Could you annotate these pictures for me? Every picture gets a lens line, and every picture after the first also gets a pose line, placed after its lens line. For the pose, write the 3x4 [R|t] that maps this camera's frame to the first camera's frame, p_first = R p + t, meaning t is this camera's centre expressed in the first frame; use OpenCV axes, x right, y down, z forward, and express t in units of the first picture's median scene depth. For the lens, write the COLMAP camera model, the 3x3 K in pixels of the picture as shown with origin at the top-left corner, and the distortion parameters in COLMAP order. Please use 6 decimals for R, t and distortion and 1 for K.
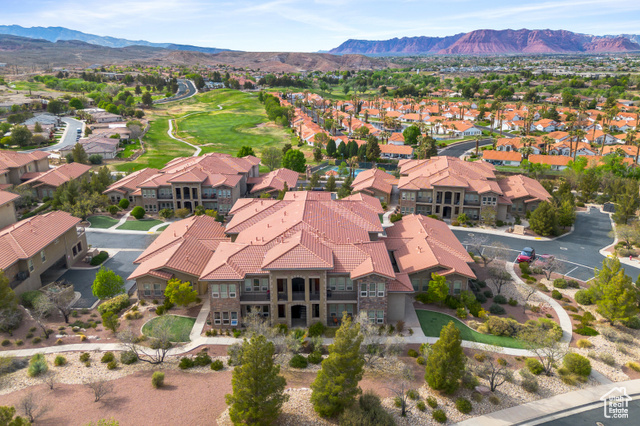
lens RADIAL K [[455.3, 0, 322.4], [0, 455.3, 193.6], [0, 0, 1]] dist [0.068519, -0.066799]
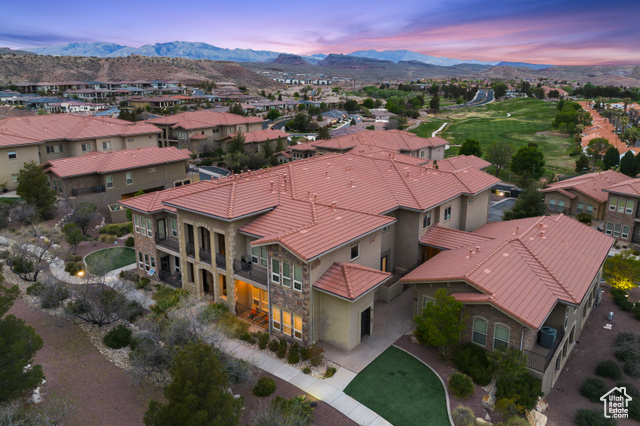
lens RADIAL K [[455.3, 0, 322.4], [0, 455.3, 193.6], [0, 0, 1]] dist [0.068519, -0.066799]
pose [[0.787148, 0.155069, -0.596952, 0.110829], [-0.177653, 0.983862, 0.021320, 0.021533], [0.590624, 0.089268, 0.801994, 0.132545]]
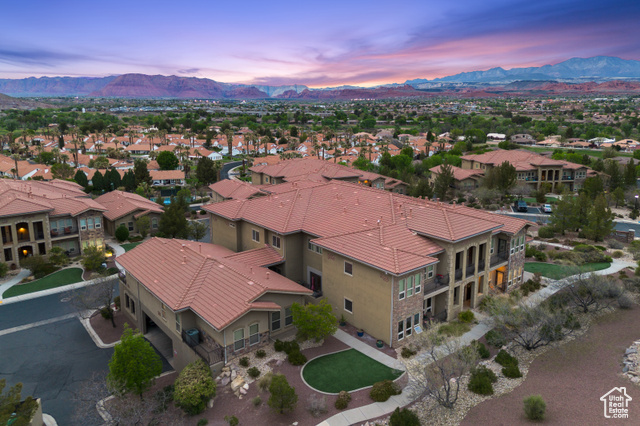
lens RADIAL K [[452.9, 0, 322.1], [0, 452.9, 189.7], [0, 0, 1]] dist [0.073386, -0.069858]
pose [[0.761665, -0.112854, 0.638068, -0.177459], [0.174948, 0.983962, -0.034805, 0.015987], [-0.623907, 0.138138, 0.769193, 0.124908]]
